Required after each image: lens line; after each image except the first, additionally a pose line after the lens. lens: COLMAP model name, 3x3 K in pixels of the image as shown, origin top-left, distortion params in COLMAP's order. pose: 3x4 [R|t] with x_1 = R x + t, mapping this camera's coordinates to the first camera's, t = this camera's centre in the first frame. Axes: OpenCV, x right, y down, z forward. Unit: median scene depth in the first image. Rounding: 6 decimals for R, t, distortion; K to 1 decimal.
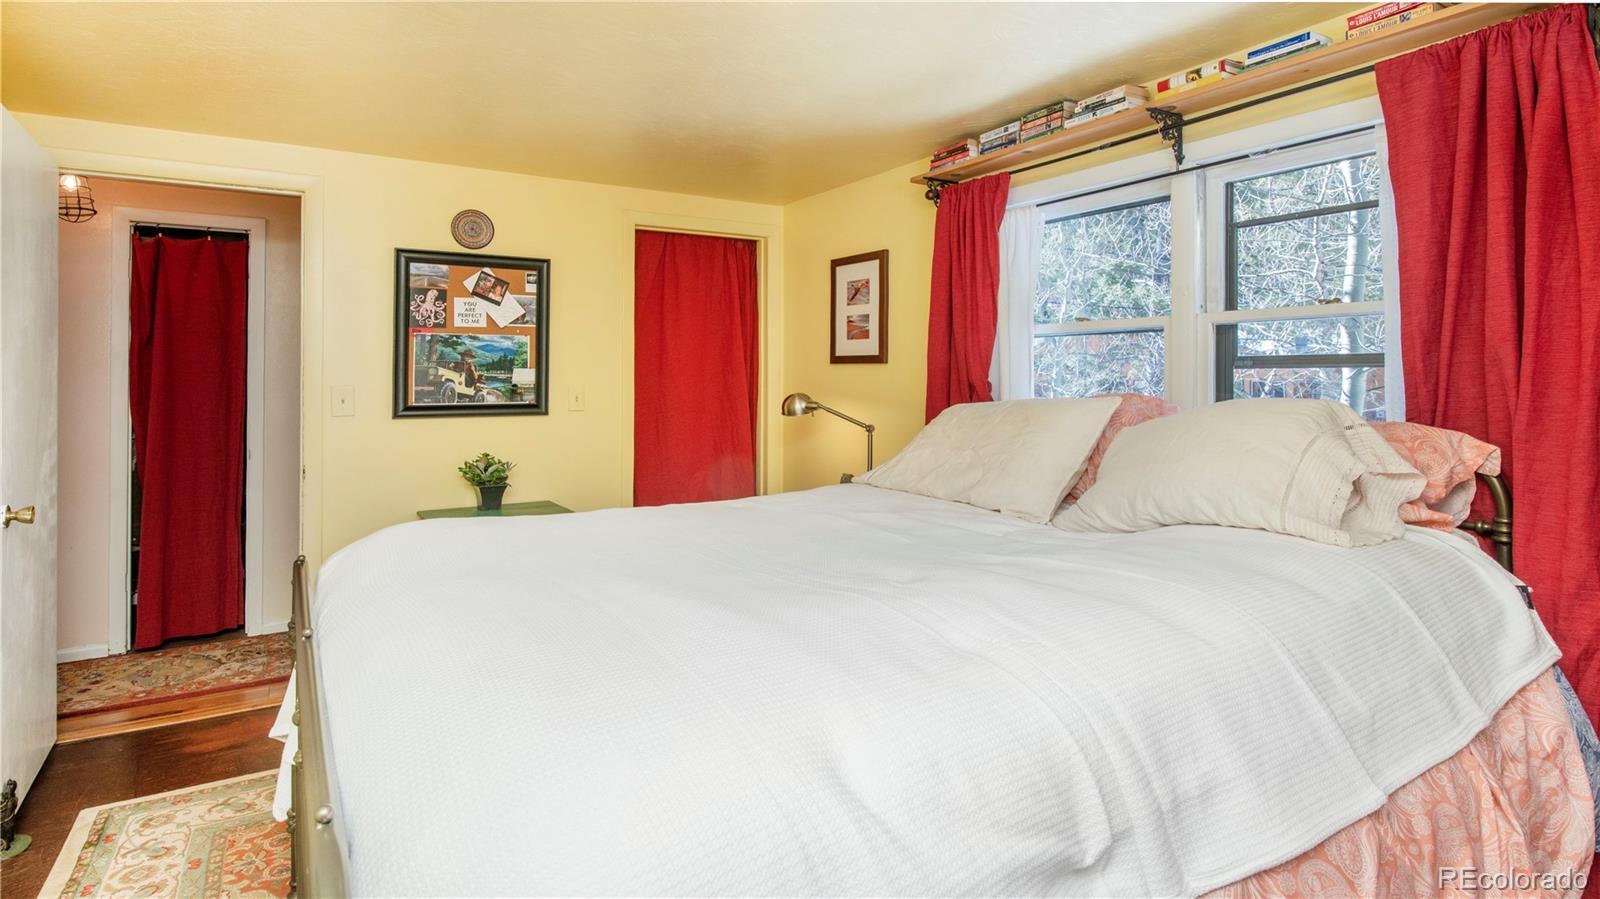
lens RADIAL K [[825.2, 0, 800.0], [0, 825.2, 449.5], [0, 0, 1]] dist [-0.000225, 0.000174]
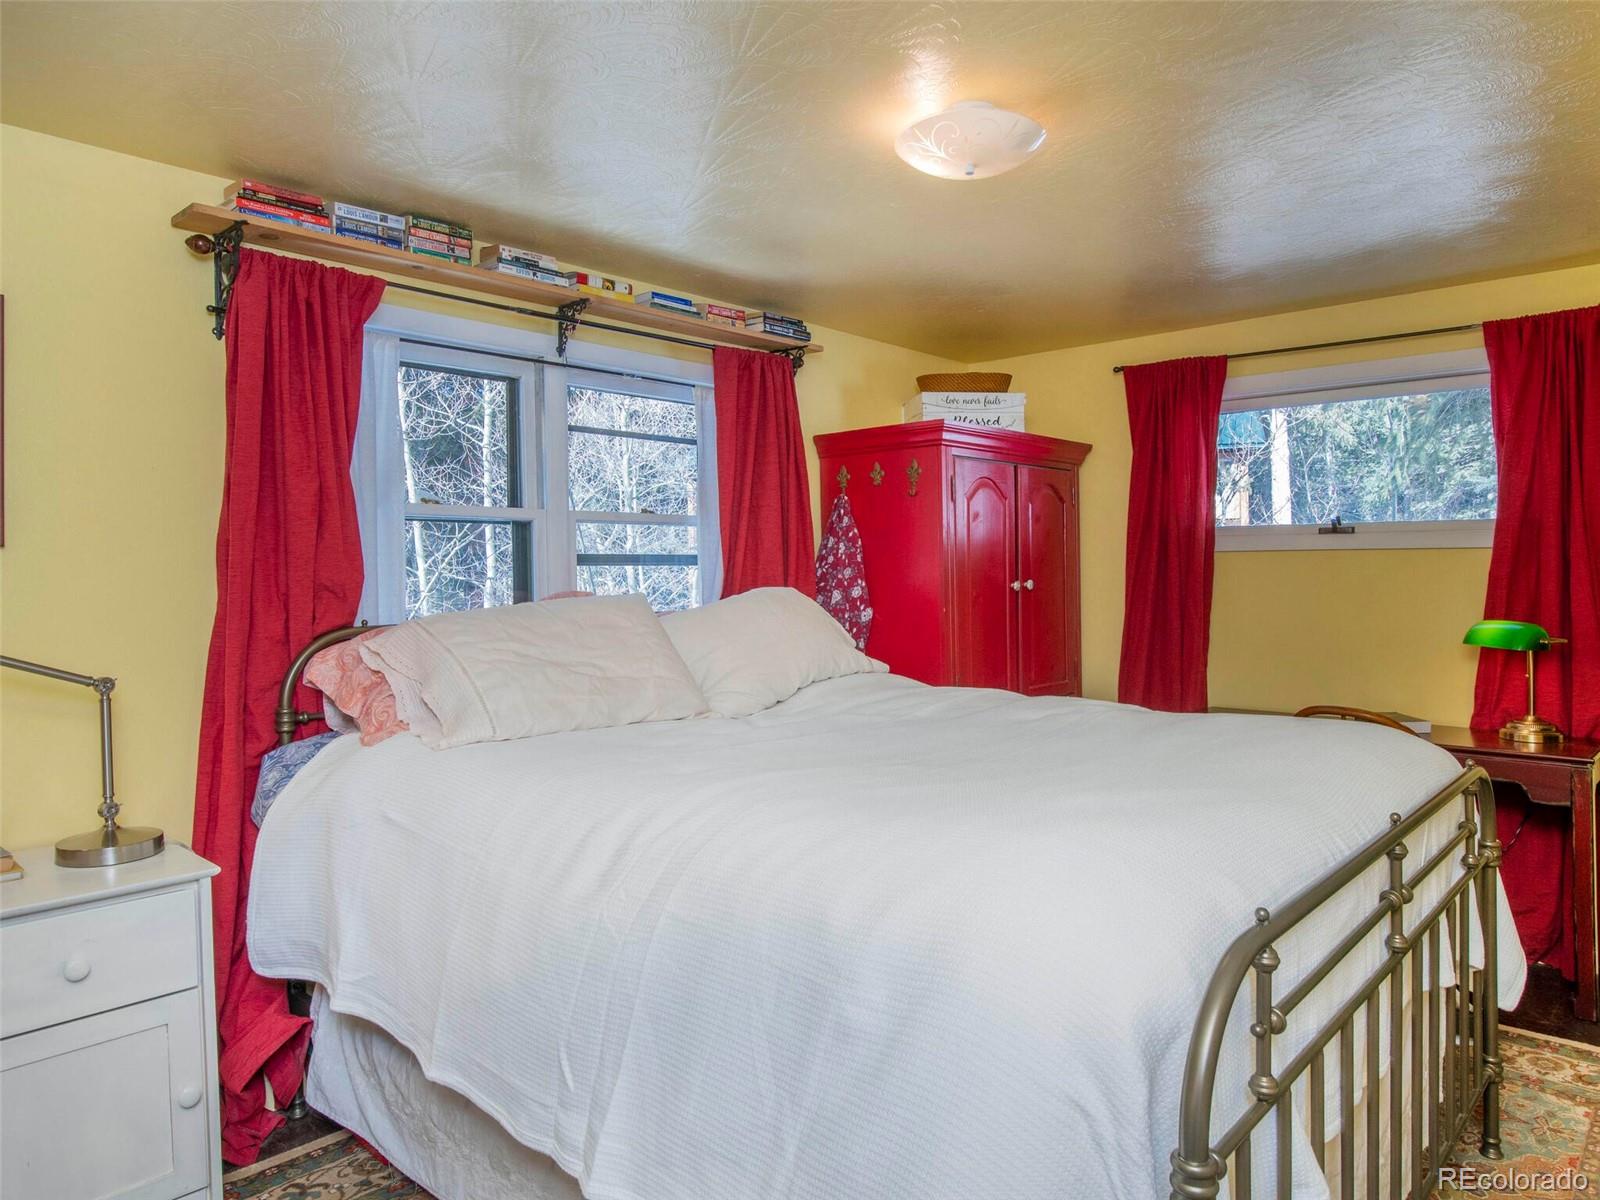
lens RADIAL K [[1024.6, 0, 800.0], [0, 1024.6, 600.0], [0, 0, 1]] dist [-0.002910, -0.000521]
pose [[-0.263483, -0.037356, 0.963940, -0.728596], [0.080663, 0.994897, 0.060604, -0.097431], [-0.961286, 0.093723, -0.259126, 0.971796]]
